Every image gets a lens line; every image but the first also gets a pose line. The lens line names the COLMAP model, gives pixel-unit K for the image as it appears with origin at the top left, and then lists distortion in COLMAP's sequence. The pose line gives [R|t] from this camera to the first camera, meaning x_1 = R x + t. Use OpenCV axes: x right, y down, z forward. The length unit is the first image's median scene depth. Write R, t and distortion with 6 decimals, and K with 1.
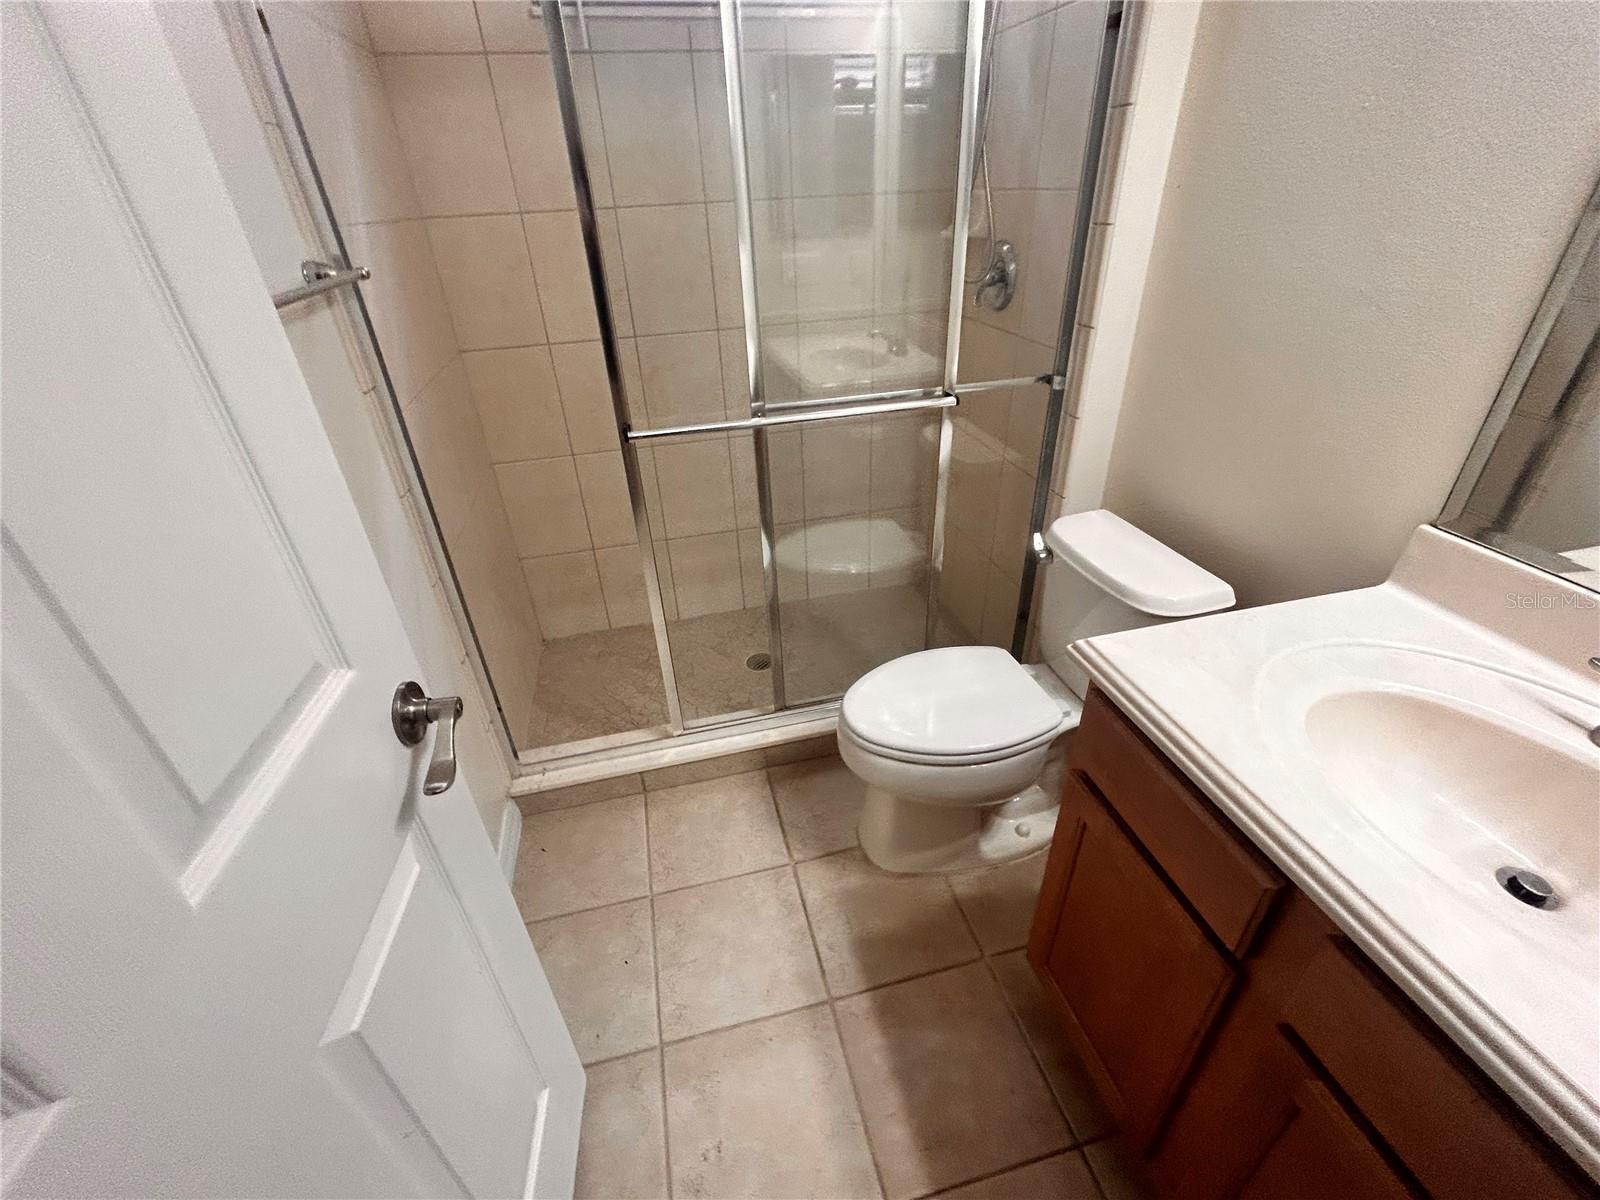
lens RADIAL K [[678.4, 0, 800.0], [0, 678.4, 600.0], [0, 0, 1]] dist [-0.002169, 0.000246]
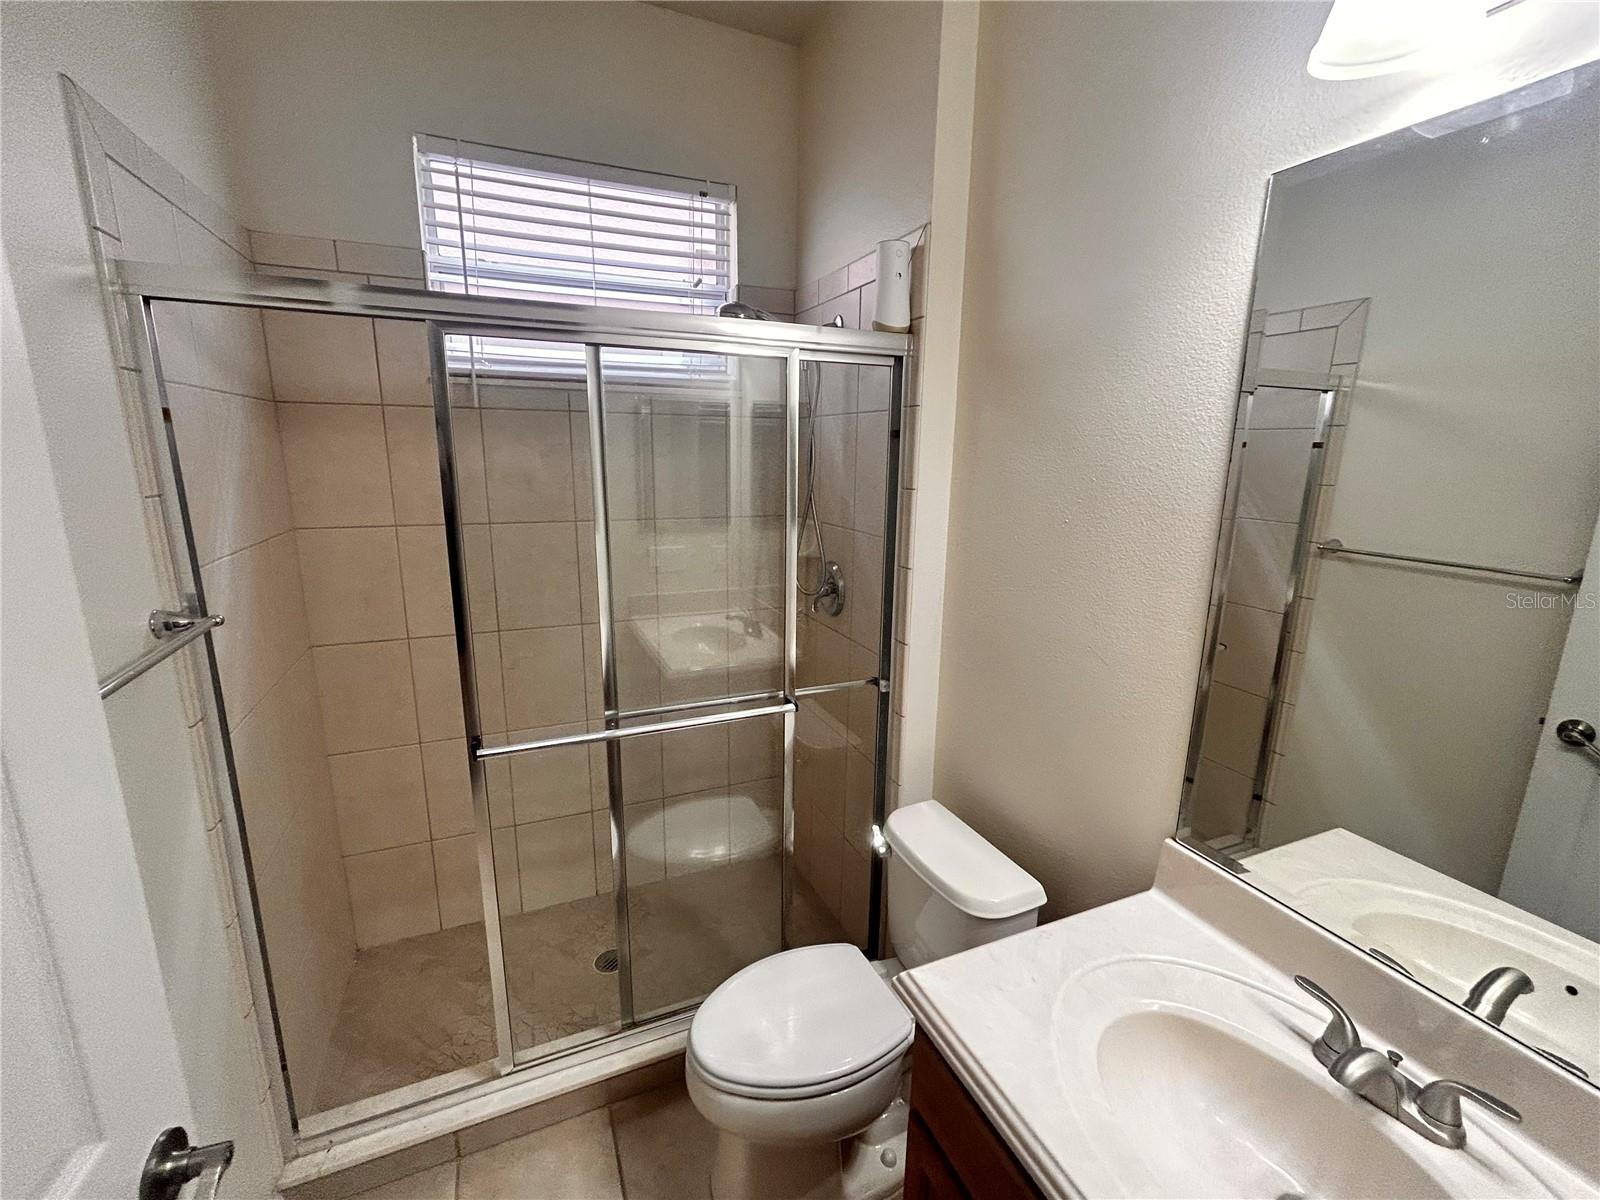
lens RADIAL K [[678.4, 0, 800.0], [0, 678.4, 600.0], [0, 0, 1]] dist [-0.002169, 0.000246]
pose [[0.983486, 0.013646, 0.180470, 0.031403], [0.045332, 0.946795, -0.318628, -0.097788], [-0.175216, 0.321547, 0.930541, -0.091999]]
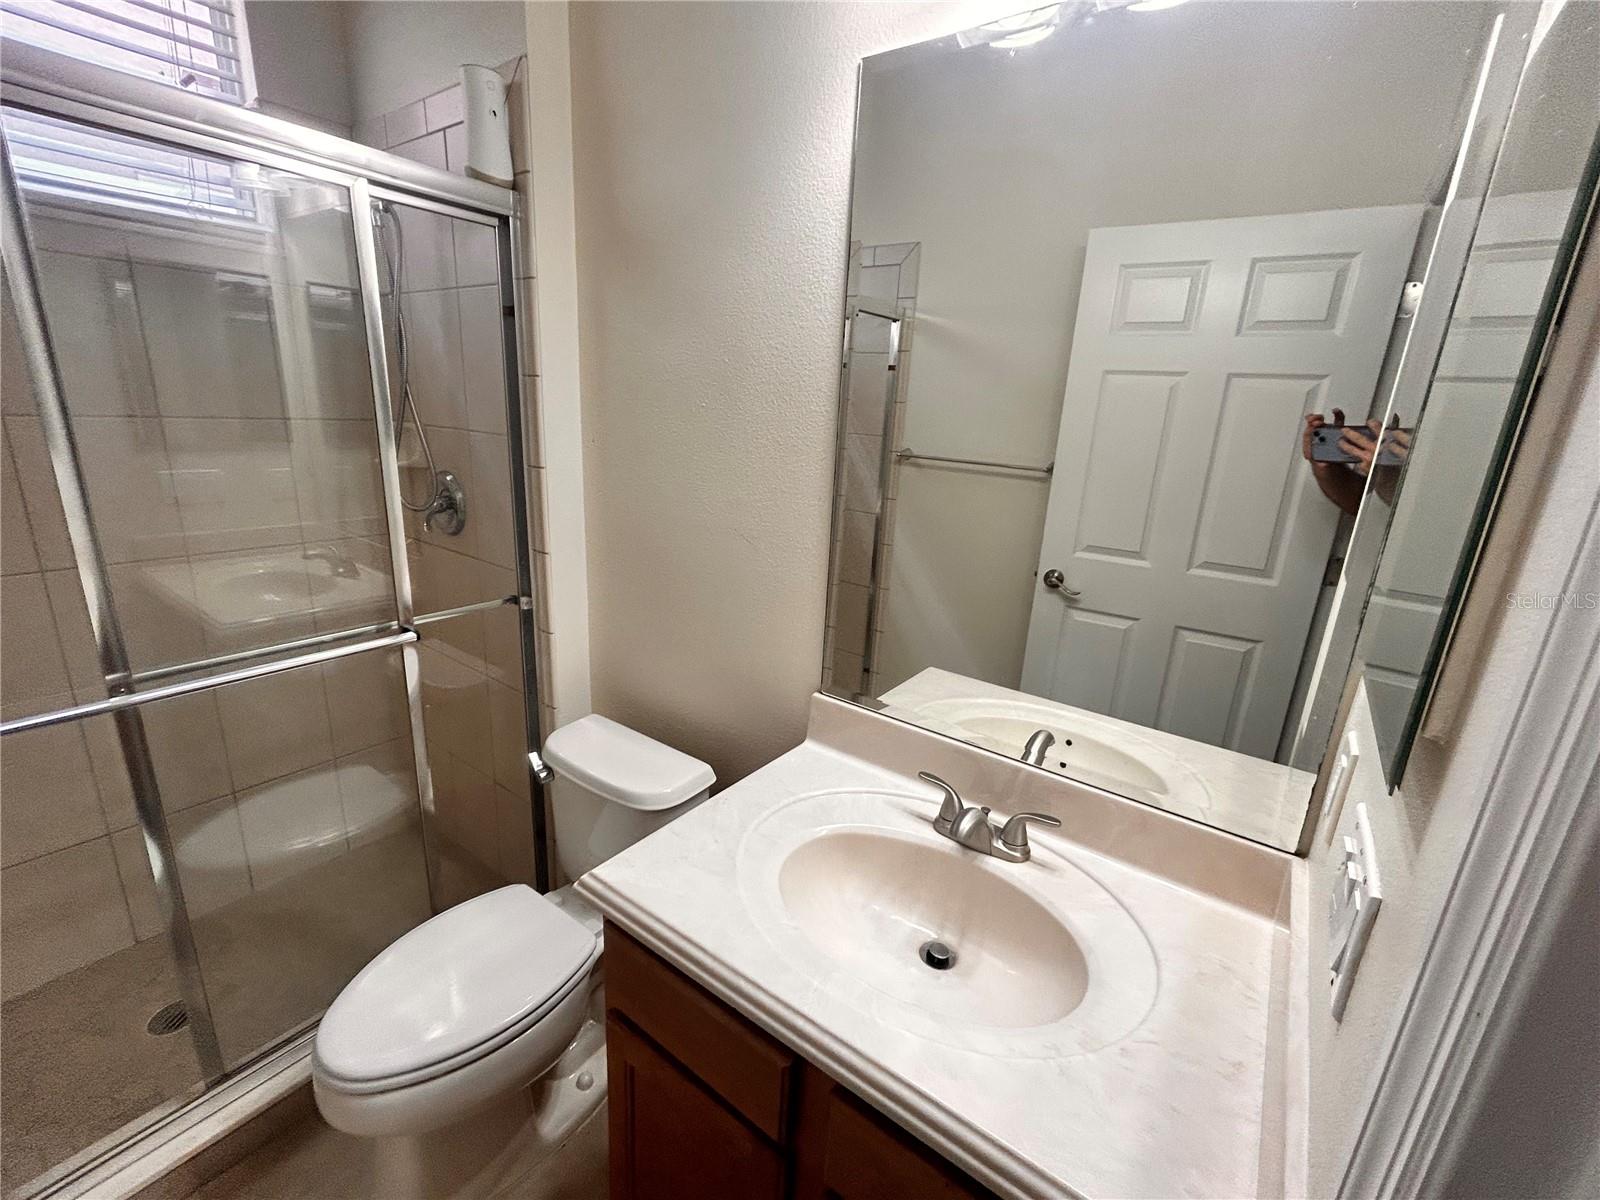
lens RADIAL K [[678.4, 0, 800.0], [0, 678.4, 600.0], [0, 0, 1]] dist [-0.002169, 0.000246]
pose [[0.759445, -0.100877, 0.642703, 0.034538], [0.263215, 0.951082, -0.161746, -0.047035], [-0.594947, 0.292006, 0.748846, -0.024944]]
